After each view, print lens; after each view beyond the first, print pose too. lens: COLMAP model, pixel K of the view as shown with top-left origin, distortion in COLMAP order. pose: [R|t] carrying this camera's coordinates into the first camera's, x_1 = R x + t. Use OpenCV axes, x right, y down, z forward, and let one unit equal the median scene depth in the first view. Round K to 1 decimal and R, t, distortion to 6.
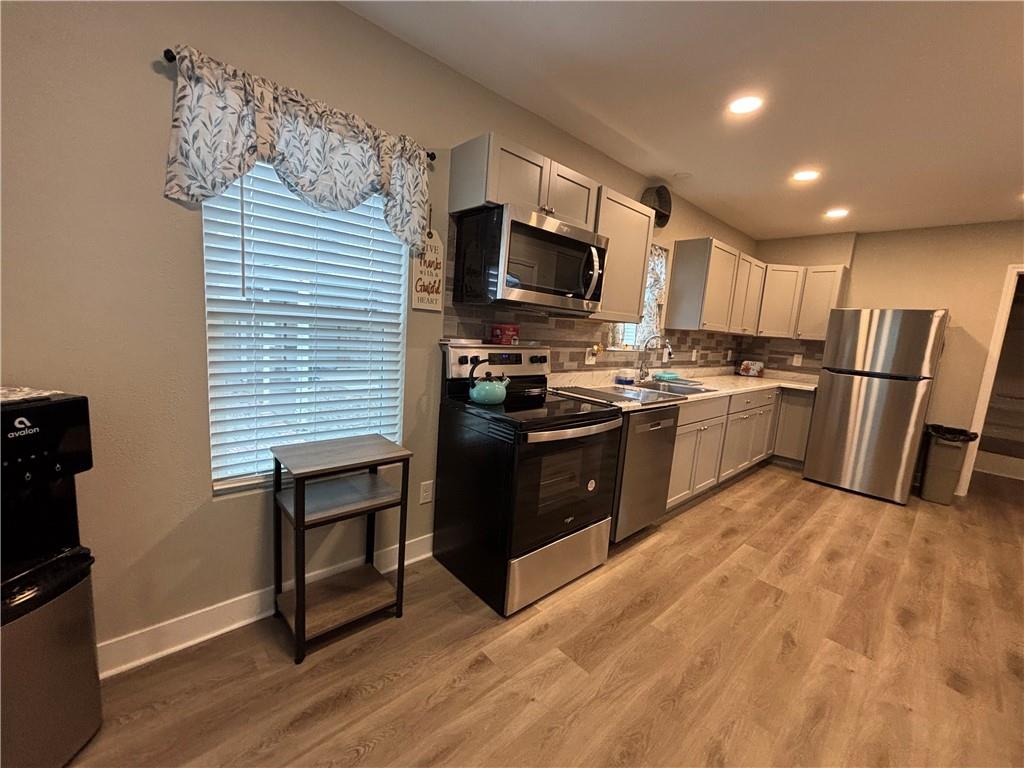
lens RADIAL K [[410.1, 0, 512.0], [0, 410.1, 385.6], [0, 0, 1]] dist [-0.001264, 0.000376]
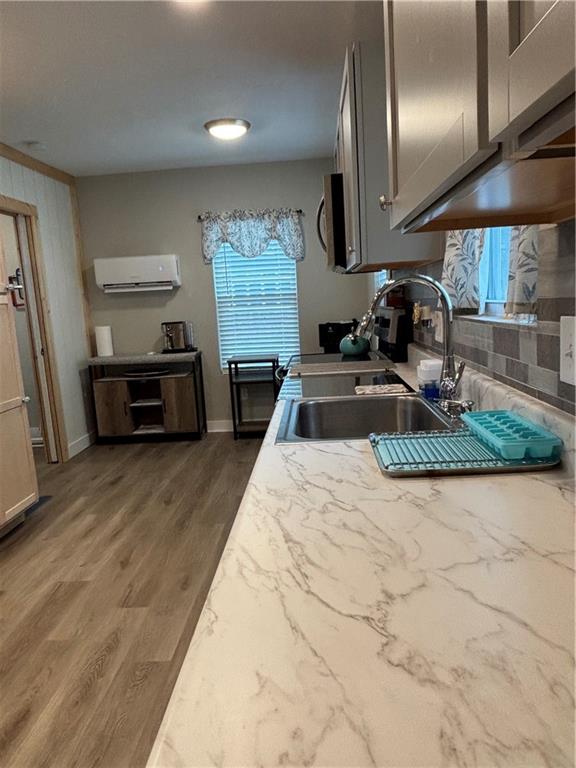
lens RADIAL K [[550.2, 0, 294.3], [0, 550.2, 385.7], [0, 0, 1]] dist [-0.003656, -0.010771]
pose [[-0.702295, 0.083844, -0.706931, 0.816632], [-0.089811, 0.974671, 0.204820, -0.123604], [0.706198, 0.207334, -0.676976, 1.337224]]
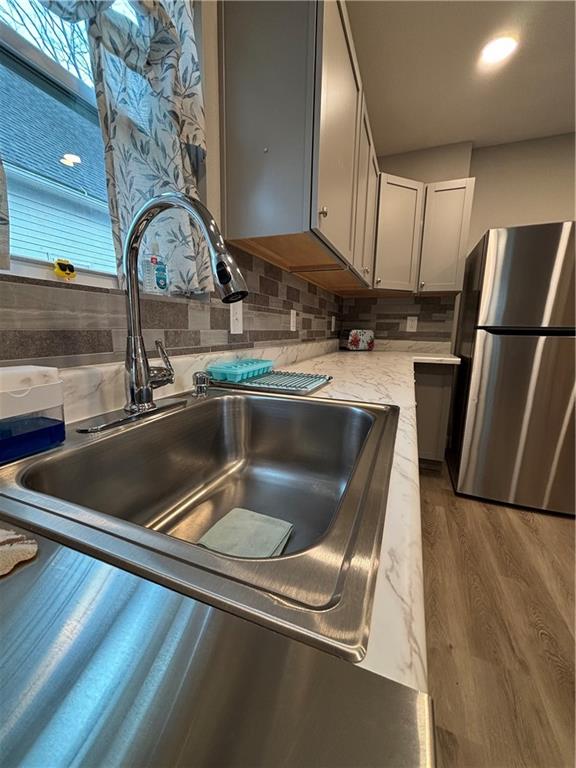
lens RADIAL K [[307.5, 0, 281.4], [0, 307.5, 386.4], [0, 0, 1]] dist [-0.001264, 0.000376]
pose [[0.904777, -0.132390, 0.404786, 0.346815], [0.106901, 0.990625, 0.085049, -0.033017], [-0.412250, -0.033678, 0.910448, 0.861693]]
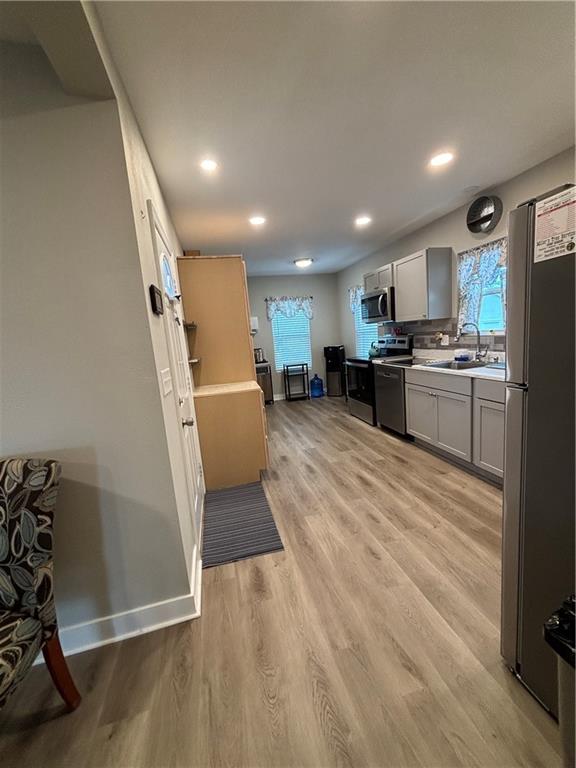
lens RADIAL K [[307.5, 0, 284.3], [0, 307.5, 382.2], [0, 0, 1]] dist [-0.001264, 0.000376]
pose [[-0.486076, 0.108486, -0.867157, 1.517682], [-0.071033, 0.984077, 0.162930, -0.060173], [0.871025, 0.140793, -0.470630, 1.021519]]
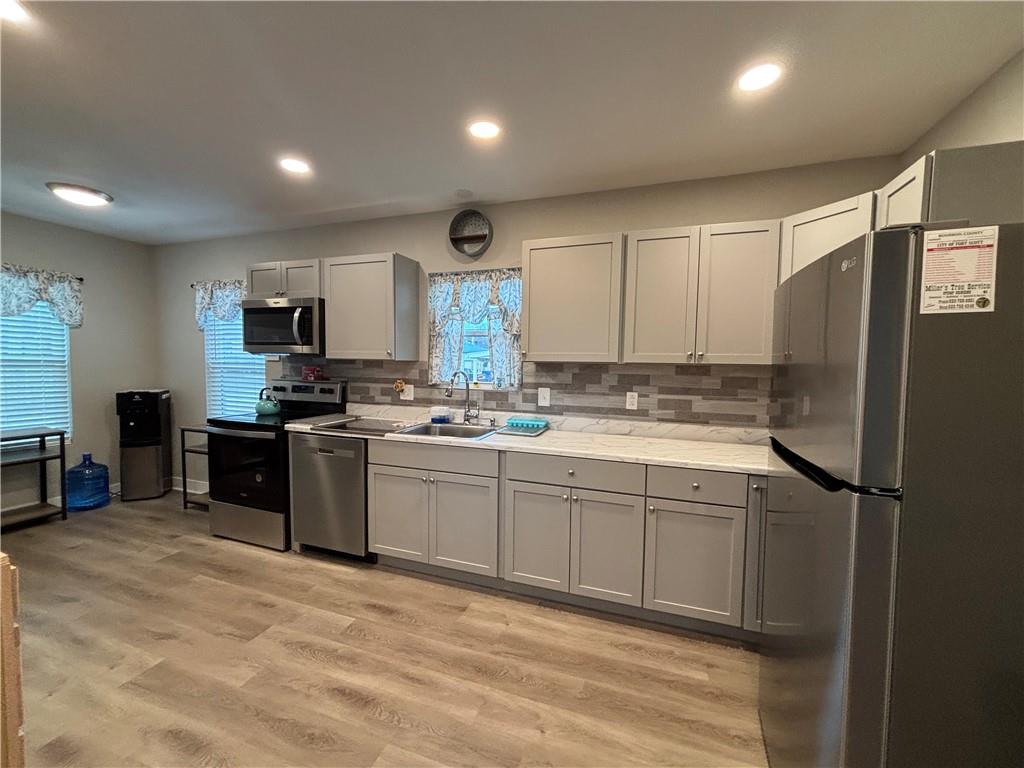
lens RADIAL K [[410.1, 0, 509.6], [0, 410.1, 384.8], [0, 0, 1]] dist [-0.001264, 0.000376]
pose [[0.472203, -0.007286, -0.881460, 1.242240], [-0.109082, 0.991797, -0.066634, -0.047615], [0.874715, 0.127616, 0.467534, 0.716670]]
